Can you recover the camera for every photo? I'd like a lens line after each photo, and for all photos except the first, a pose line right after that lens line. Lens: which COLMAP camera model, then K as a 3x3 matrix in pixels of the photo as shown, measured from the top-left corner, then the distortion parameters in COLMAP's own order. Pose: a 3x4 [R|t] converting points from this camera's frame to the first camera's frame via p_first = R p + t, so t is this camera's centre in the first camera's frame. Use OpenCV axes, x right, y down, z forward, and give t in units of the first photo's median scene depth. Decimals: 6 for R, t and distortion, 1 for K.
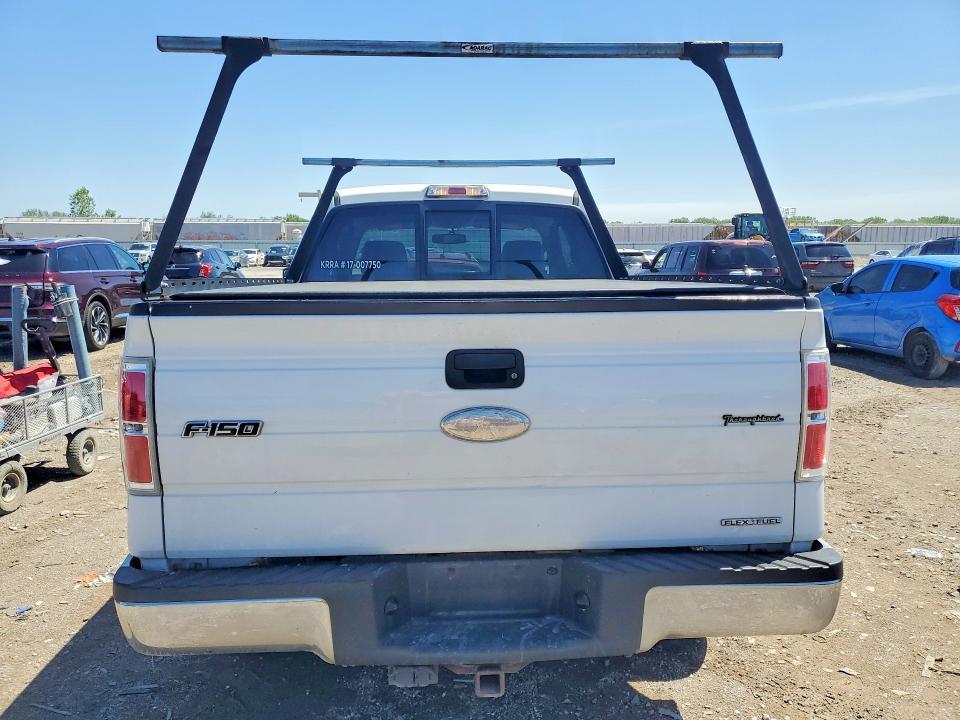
lens RADIAL K [[738.0, 0, 484.7], [0, 738.0, 361.8], [0, 0, 1]] dist [0.001750, 0.004025]
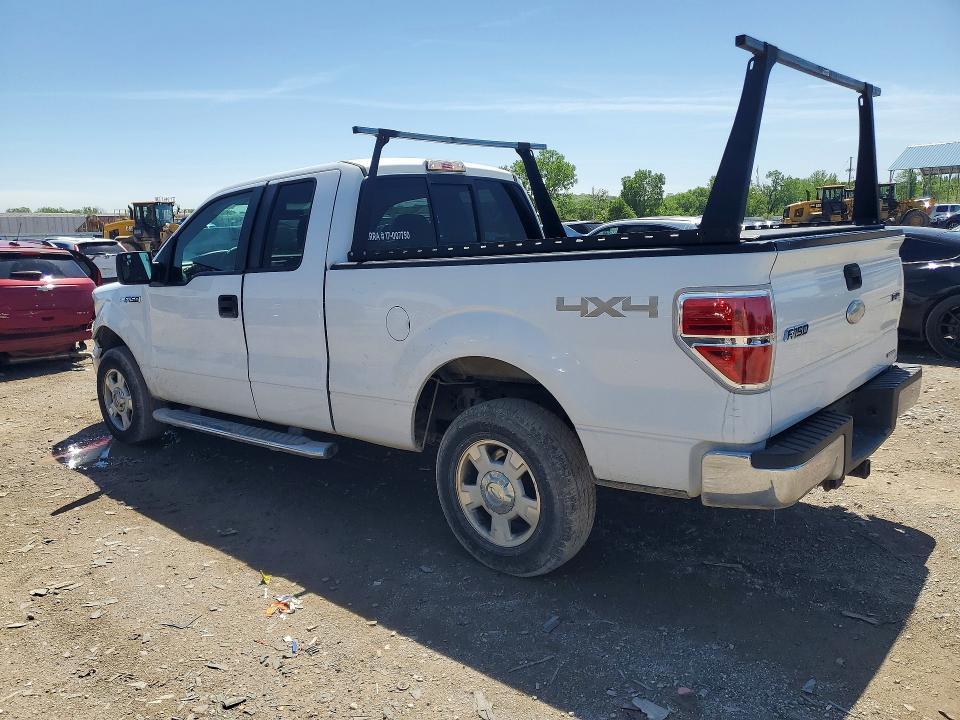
lens RADIAL K [[753.5, 0, 467.1], [0, 753.5, 376.3], [0, 0, 1]] dist [-0.000514, 0.000372]
pose [[0.703182, -0.155688, 0.693755, -0.844205], [0.123901, 0.987635, 0.096055, -0.027341], [-0.700131, 0.018413, 0.713777, 0.189735]]
